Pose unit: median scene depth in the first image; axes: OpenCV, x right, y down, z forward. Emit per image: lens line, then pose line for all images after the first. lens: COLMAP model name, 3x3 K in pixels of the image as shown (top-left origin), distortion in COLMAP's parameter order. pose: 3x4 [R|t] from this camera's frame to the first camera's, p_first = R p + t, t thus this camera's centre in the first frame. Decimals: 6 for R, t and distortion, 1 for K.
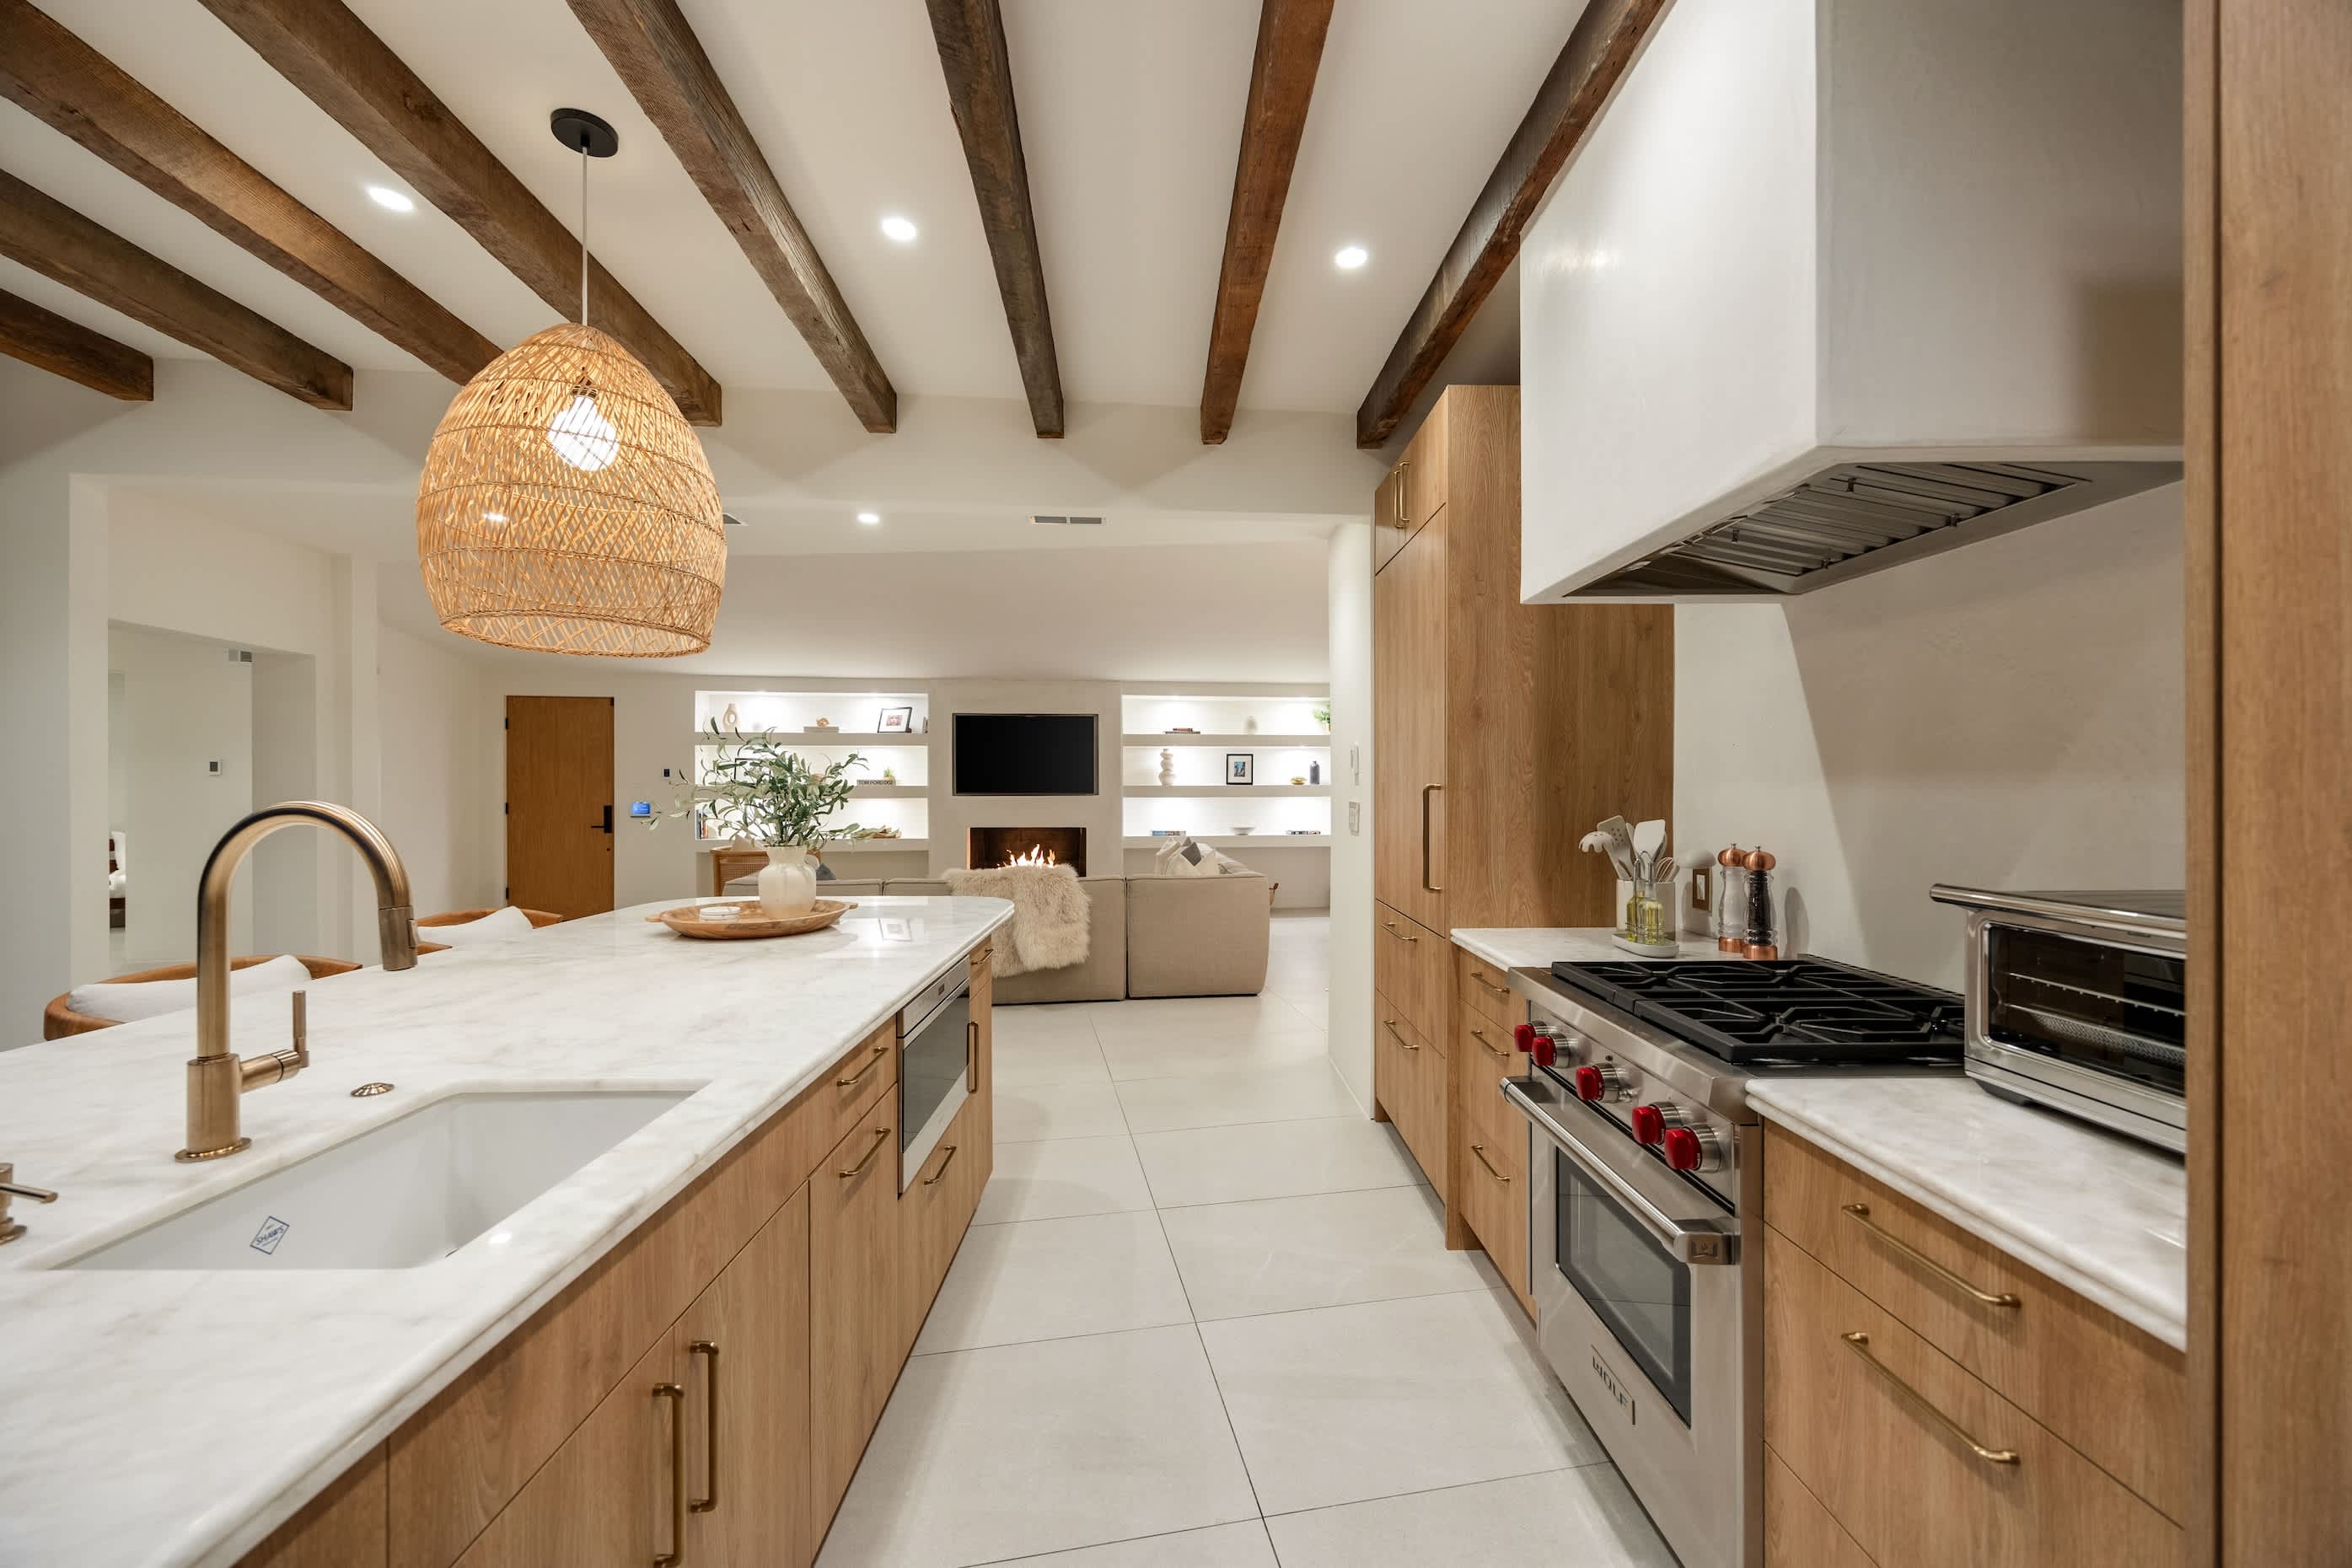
lens RADIAL K [[899.6, 0, 1176.0], [0, 899.6, 784.0], [0, 0, 1]] dist [-0.002834, -0.000281]
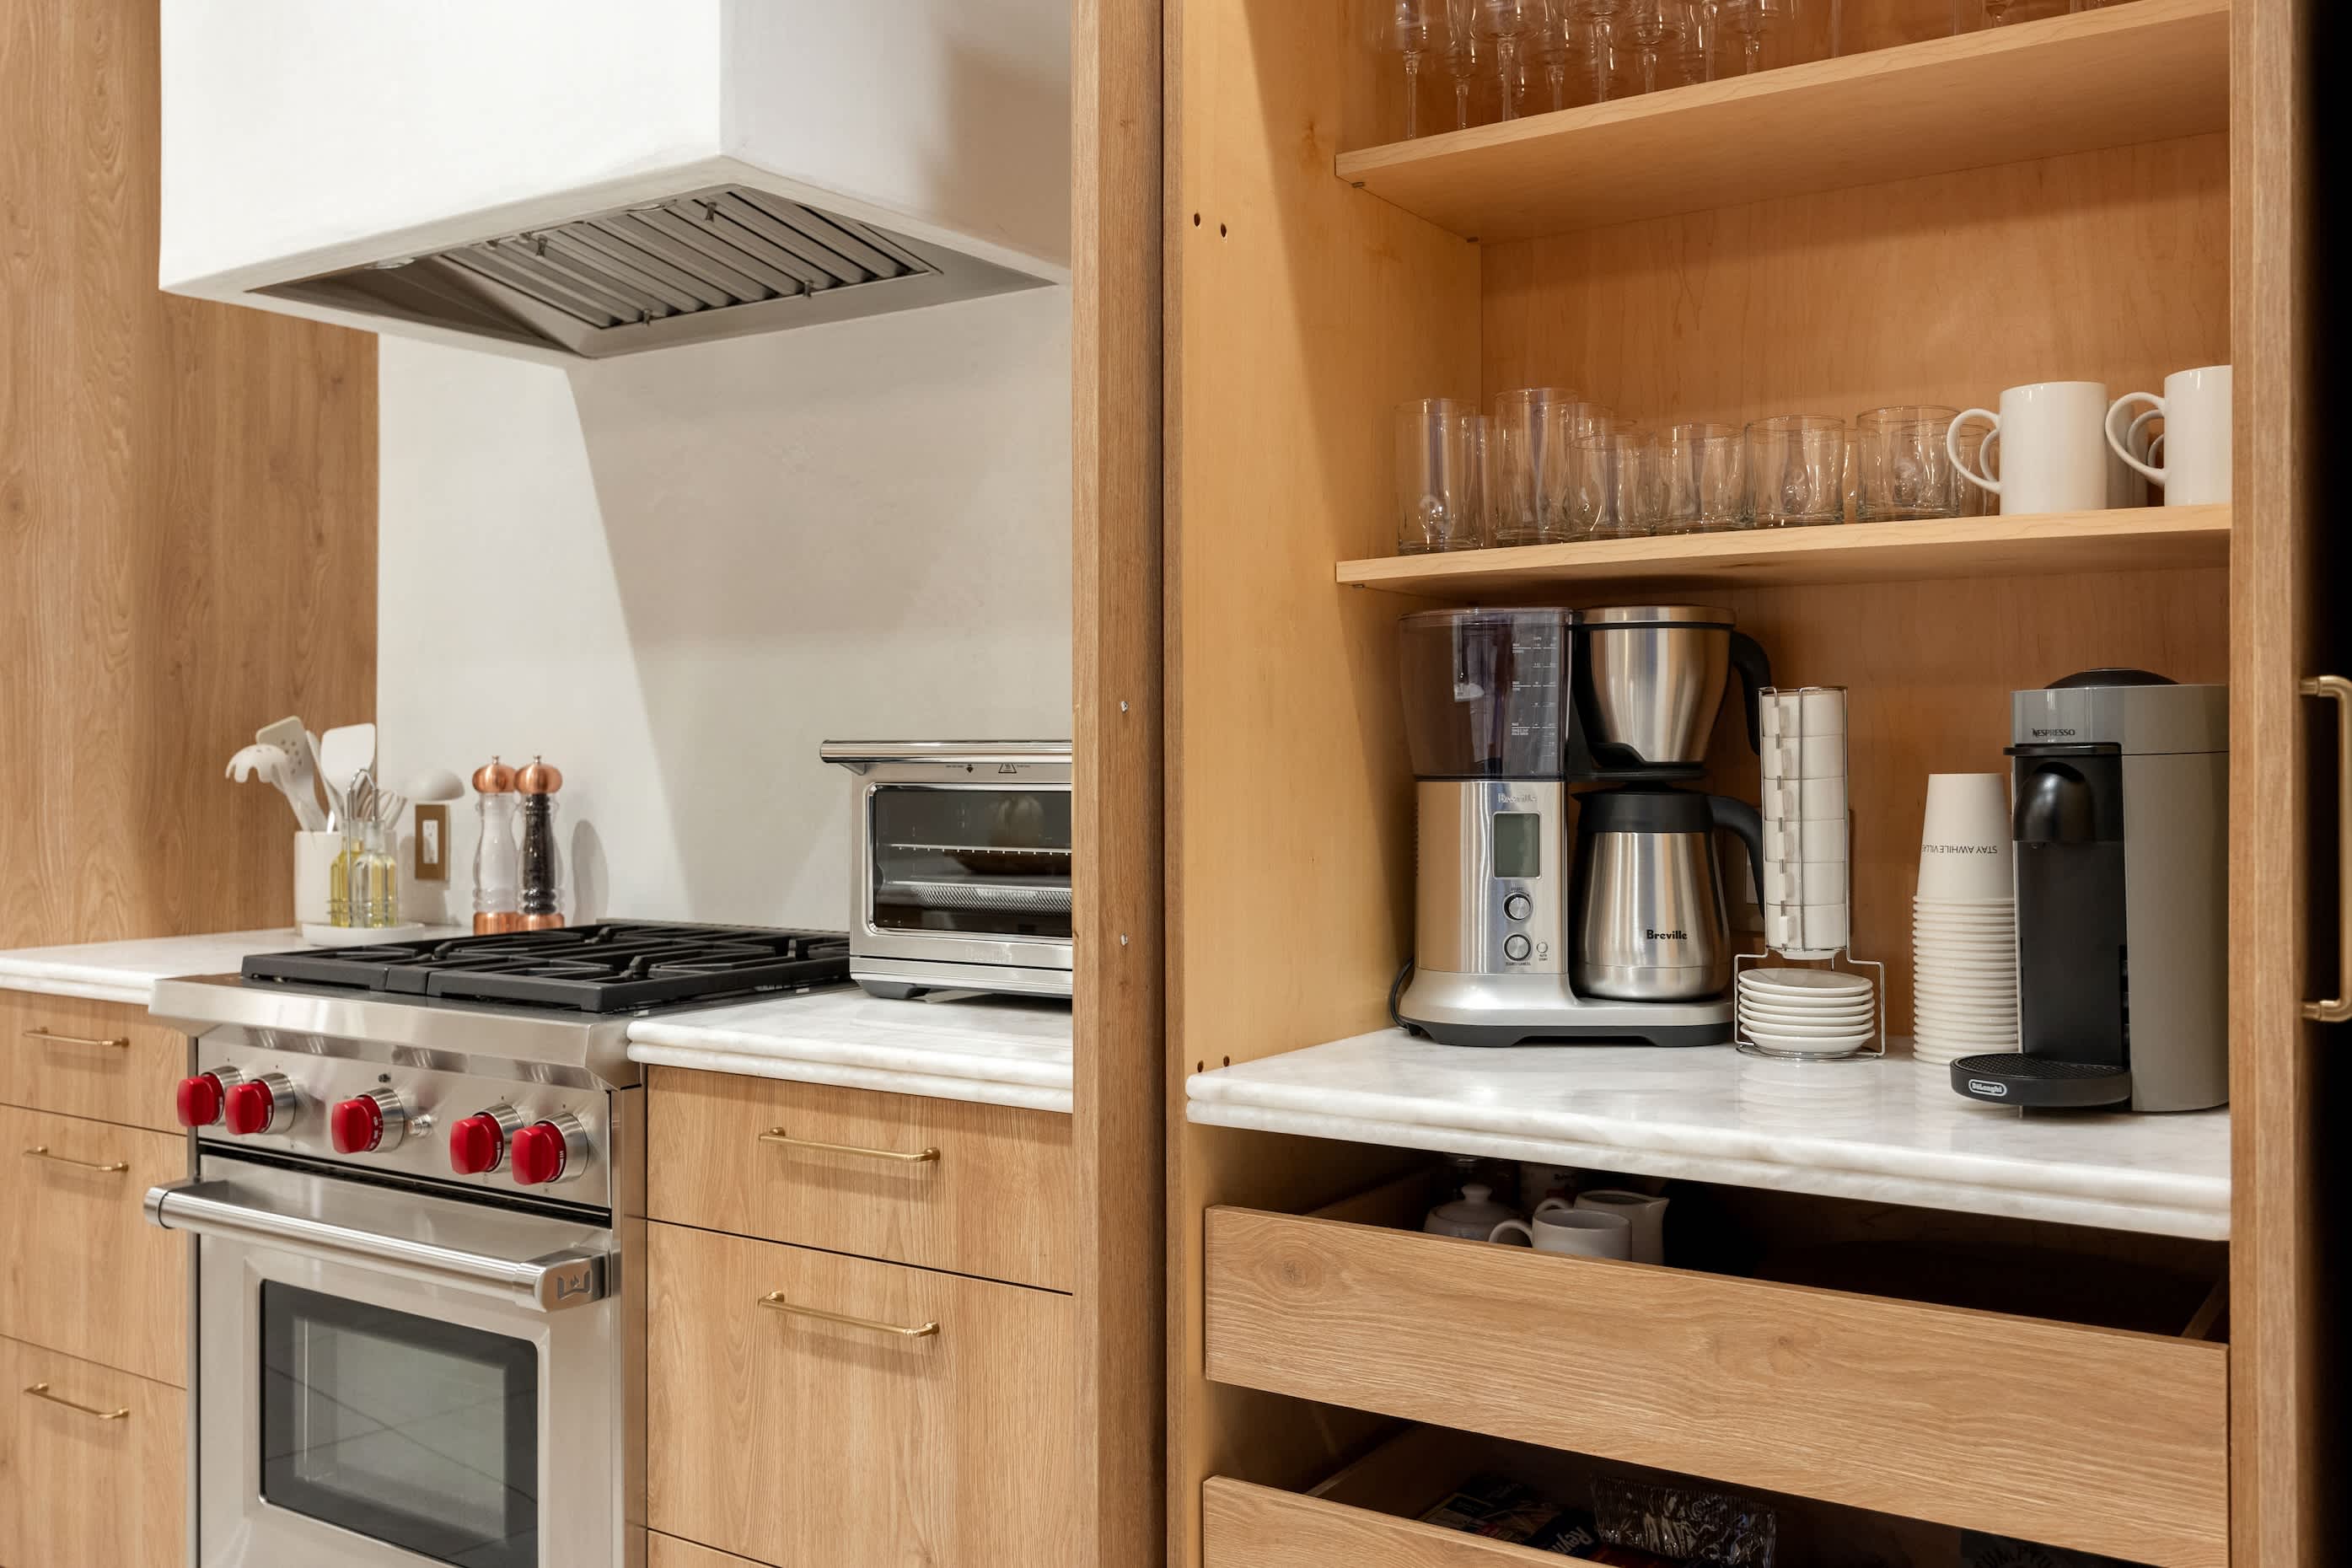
lens RADIAL K [[2070.0, 0, 1176.0], [0, 2070.0, 784.0], [0, 0, 1]] dist [0.011296, 0.001838]
pose [[0.560281, -0.006954, 0.828273, -0.256571], [0.001234, 0.999971, 0.007561, 0.069669], [-0.828301, -0.003214, 0.560274, -0.147478]]
